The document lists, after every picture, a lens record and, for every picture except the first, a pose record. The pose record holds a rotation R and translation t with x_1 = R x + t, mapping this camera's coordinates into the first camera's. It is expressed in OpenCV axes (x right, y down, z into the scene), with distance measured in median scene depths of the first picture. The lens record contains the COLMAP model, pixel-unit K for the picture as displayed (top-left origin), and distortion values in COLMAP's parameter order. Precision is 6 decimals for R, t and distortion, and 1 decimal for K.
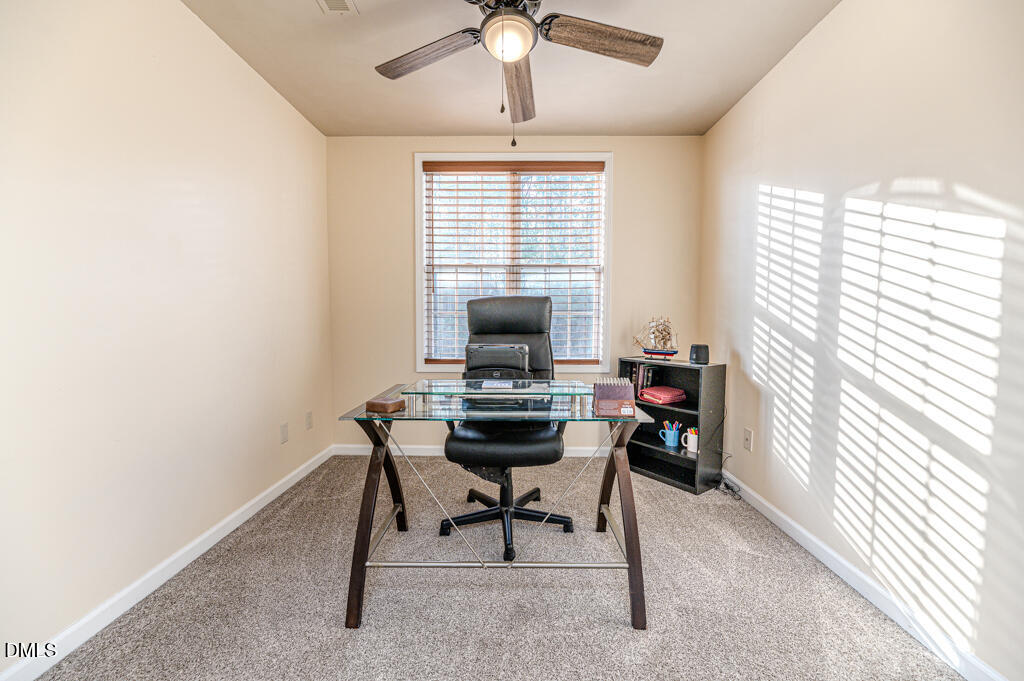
lens RADIAL K [[410.0, 0, 512.9], [0, 410.0, 340.1], [0, 0, 1]] dist [0.000649, -0.000281]
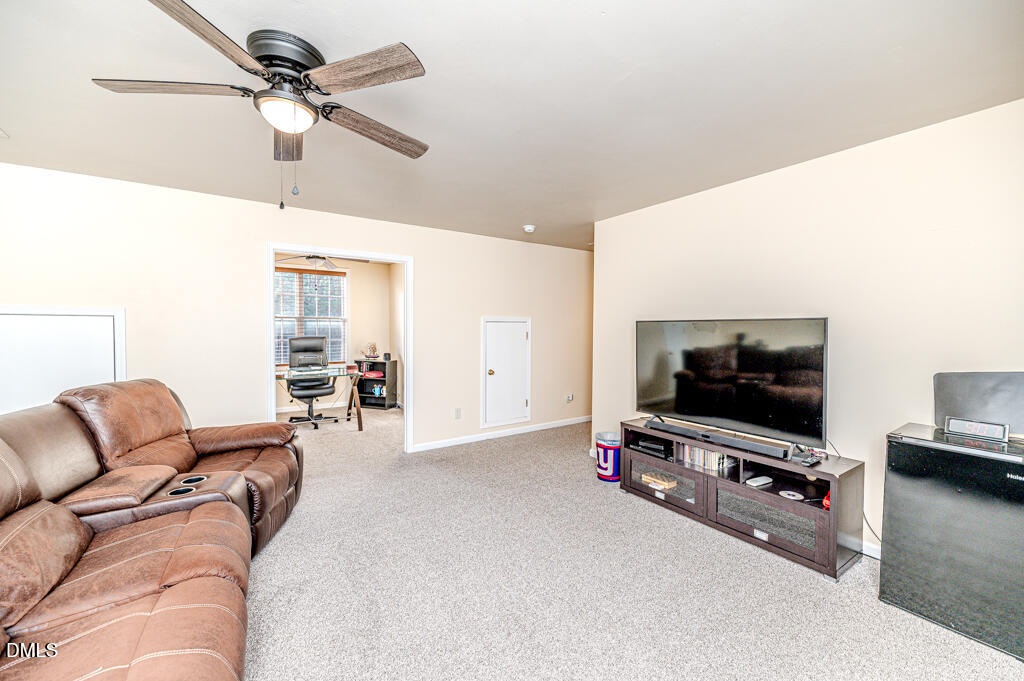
lens RADIAL K [[410.0, 0, 510.7], [0, 410.0, 338.6], [0, 0, 1]] dist [0.000649, -0.000281]
pose [[0.819072, -0.013070, 0.573542, -0.389552], [0.025913, 0.999563, -0.014229, -0.023055], [-0.573105, 0.026517, 0.819053, -1.583664]]
